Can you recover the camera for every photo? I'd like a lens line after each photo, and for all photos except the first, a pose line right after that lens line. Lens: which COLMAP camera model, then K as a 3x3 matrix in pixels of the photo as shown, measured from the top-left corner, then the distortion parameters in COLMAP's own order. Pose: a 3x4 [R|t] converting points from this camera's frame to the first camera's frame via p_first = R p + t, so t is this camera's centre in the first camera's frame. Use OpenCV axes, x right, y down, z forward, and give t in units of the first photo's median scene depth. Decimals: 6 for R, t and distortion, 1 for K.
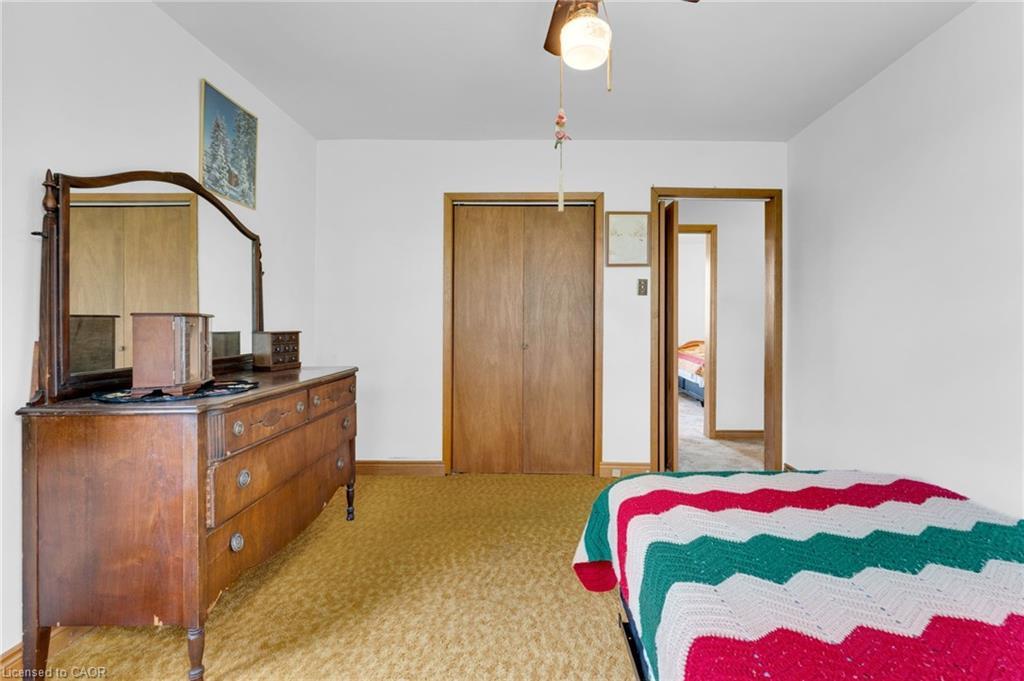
lens RADIAL K [[473.4, 0, 519.3], [0, 473.4, 320.9], [0, 0, 1]] dist [-0.003574, -0.000693]
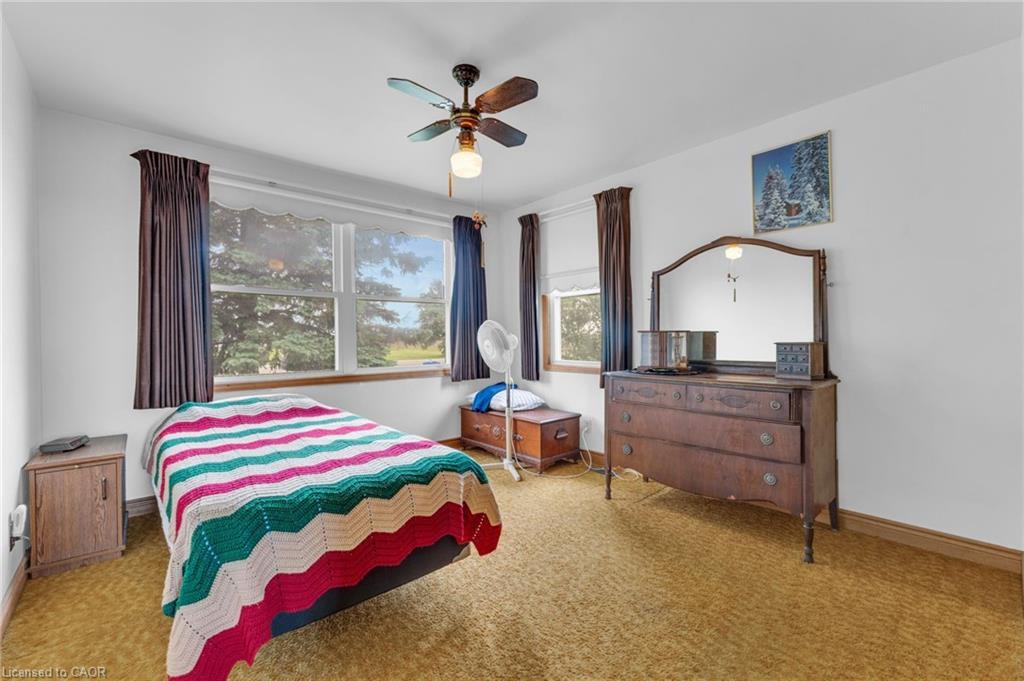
lens RADIAL K [[443.9, 0, 512.0], [0, 443.9, 340.5], [0, 0, 1]] dist [0.000026, 0.000055]
pose [[-0.751267, 0.006270, -0.659969, 0.633443], [0.006807, 0.999975, 0.001752, 0.012935], [0.659964, -0.003176, -0.751291, 1.372135]]
